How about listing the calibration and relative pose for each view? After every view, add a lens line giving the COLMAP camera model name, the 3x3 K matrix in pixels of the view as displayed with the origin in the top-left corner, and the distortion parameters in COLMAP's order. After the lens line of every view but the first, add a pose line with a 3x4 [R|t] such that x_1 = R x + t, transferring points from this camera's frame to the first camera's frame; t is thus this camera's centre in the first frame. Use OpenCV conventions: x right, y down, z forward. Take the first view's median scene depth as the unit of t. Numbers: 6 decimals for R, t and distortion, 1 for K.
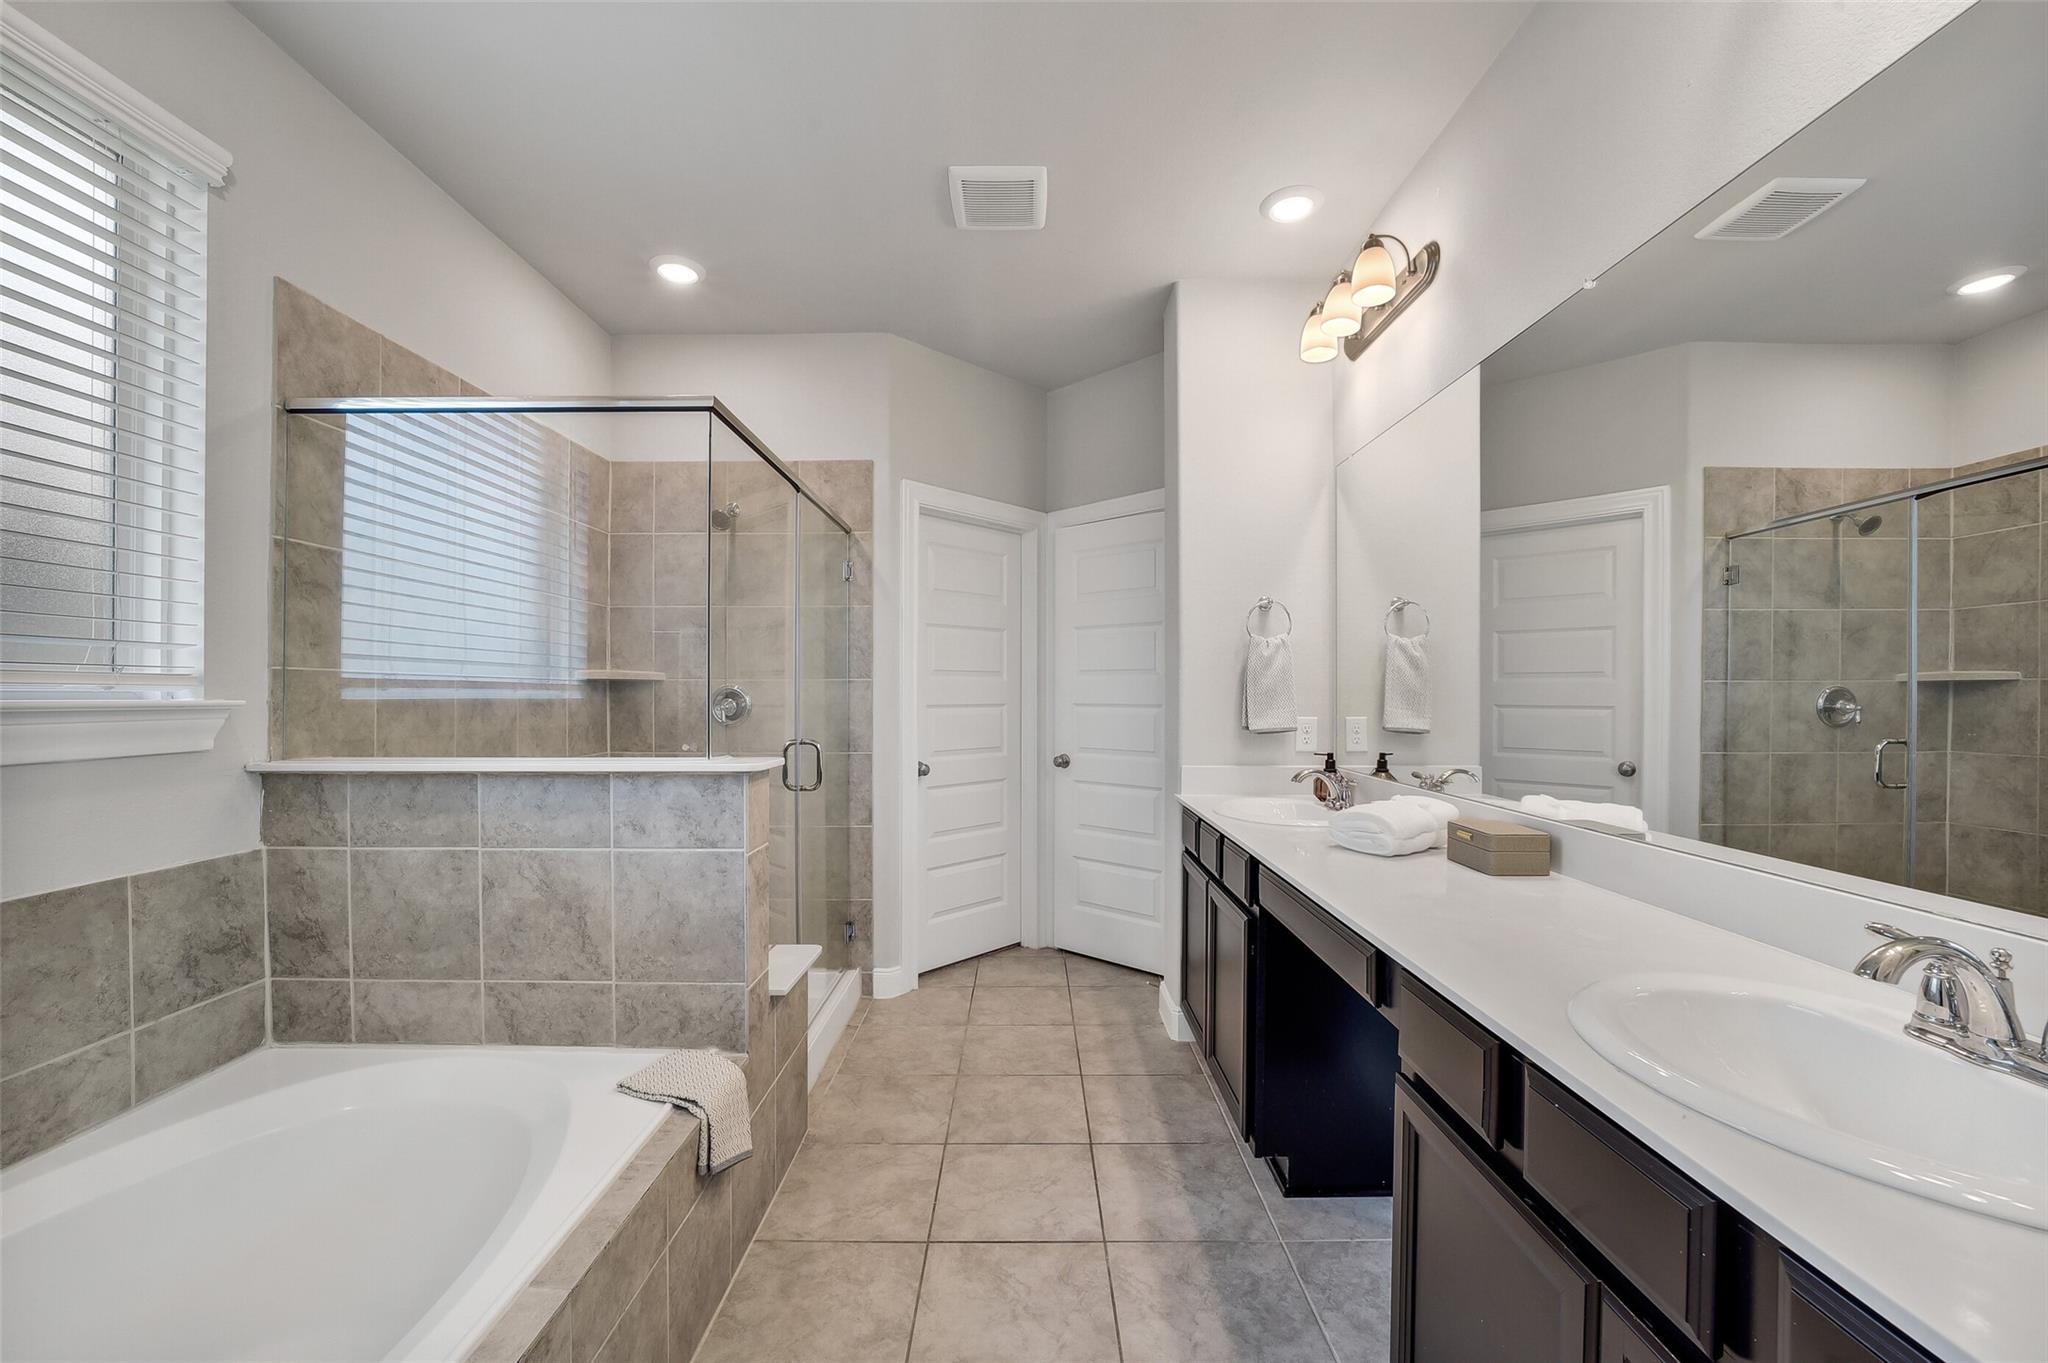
lens RADIAL K [[818.2, 0, 1024.0], [0, 818.2, 681.5], [0, 0, 1]] dist [-0.036958, 0.008675]
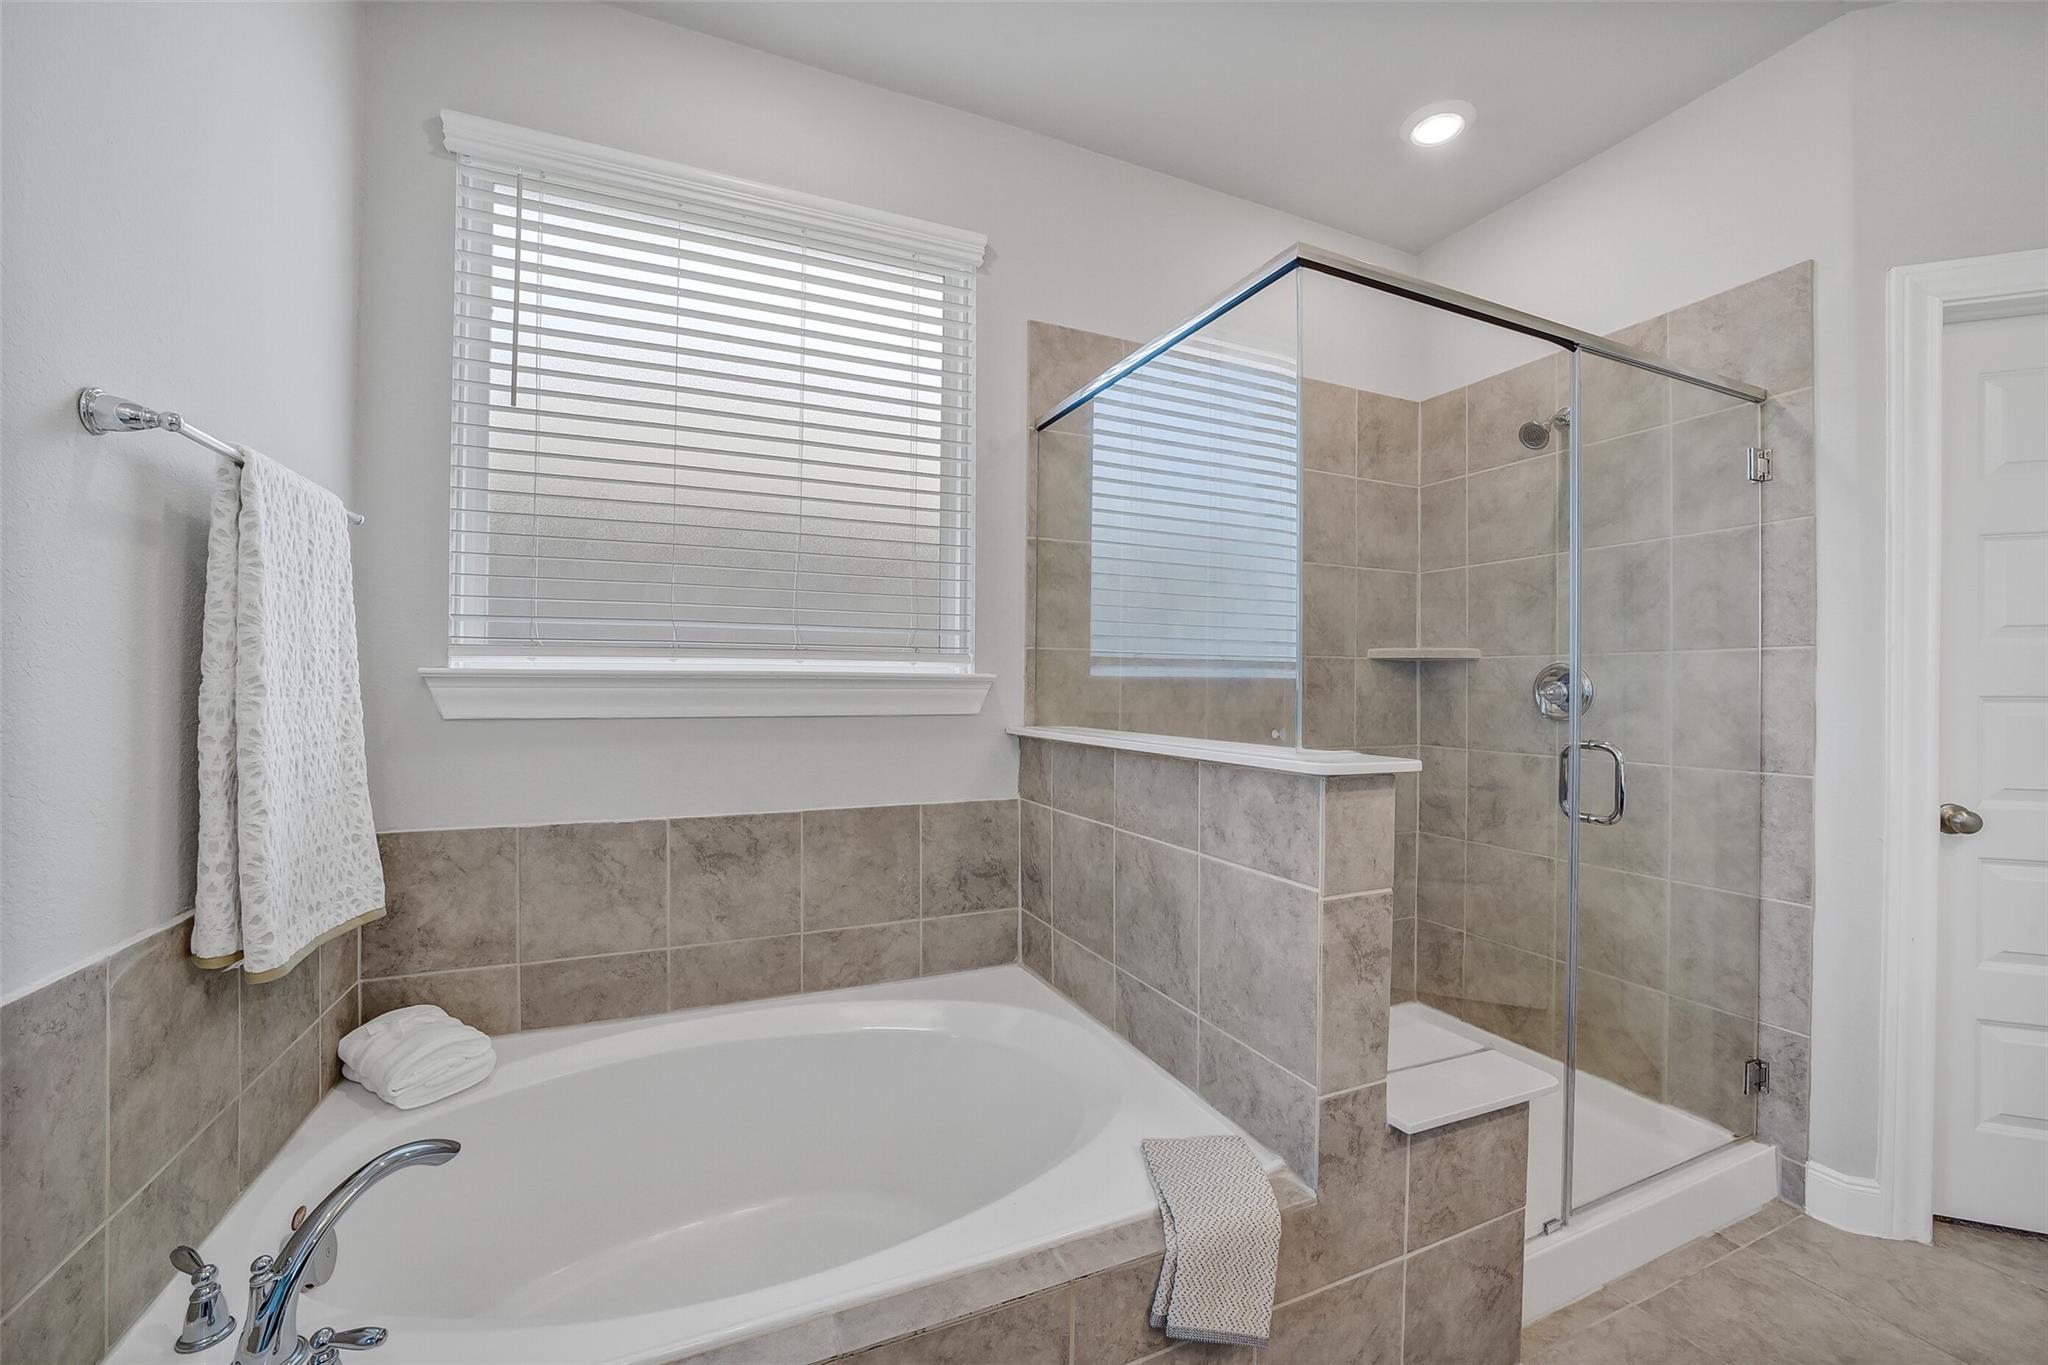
lens RADIAL K [[818.2, 0, 1024.0], [0, 818.2, 682.5], [0, 0, 1]] dist [-0.036958, 0.008675]
pose [[0.405158, -0.000671, -0.914246, 0.170617], [0.005386, 0.999984, 0.001652, 0.032530], [0.914231, -0.005594, 0.405156, 0.504855]]
